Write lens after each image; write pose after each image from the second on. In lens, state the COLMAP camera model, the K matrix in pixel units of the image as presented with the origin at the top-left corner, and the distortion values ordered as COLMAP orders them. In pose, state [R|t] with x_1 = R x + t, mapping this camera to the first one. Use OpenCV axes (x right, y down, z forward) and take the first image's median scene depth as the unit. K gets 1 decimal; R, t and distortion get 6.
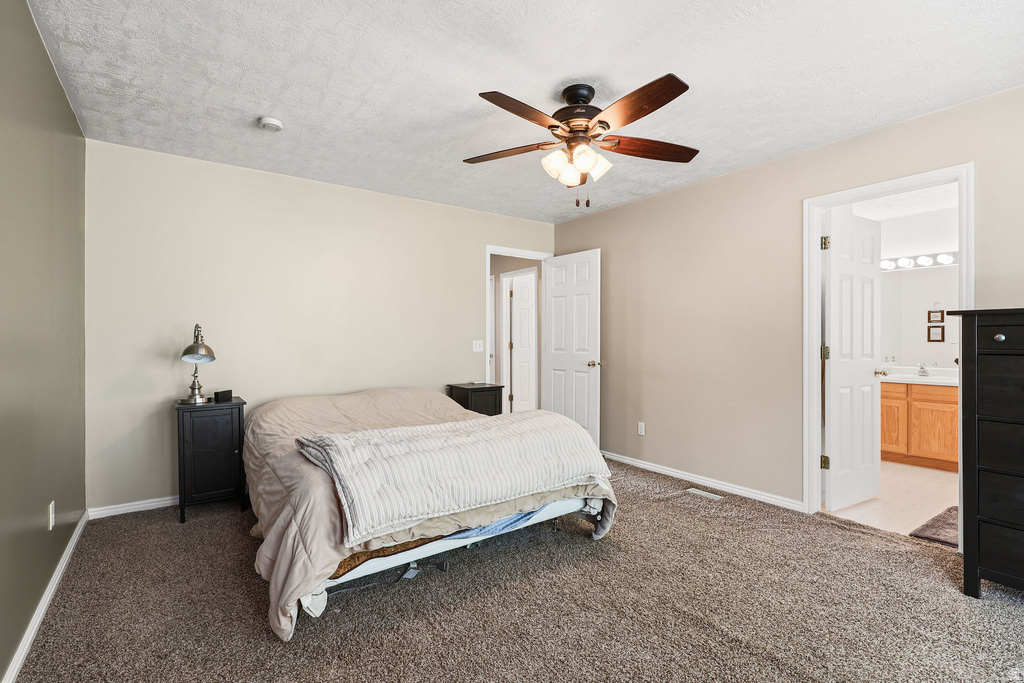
lens RADIAL K [[485.3, 0, 509.3], [0, 485.3, 342.6], [0, 0, 1]] dist [0.004290, 0.000511]
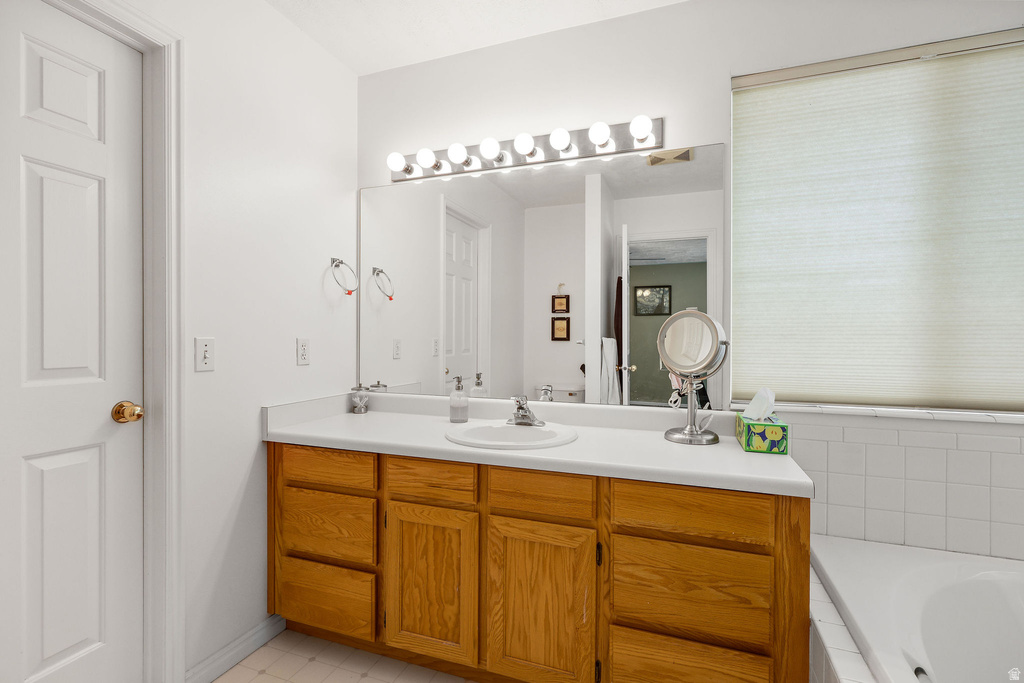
lens RADIAL K [[485.3, 0, 511.5], [0, 485.3, 341.9], [0, 0, 1]] dist [0.004290, 0.000511]
pose [[0.825430, 0.000582, 0.564504, 0.435681], [-0.002536, 0.999993, 0.002678, -0.001509], [-0.564499, -0.003642, 0.825426, 0.477349]]
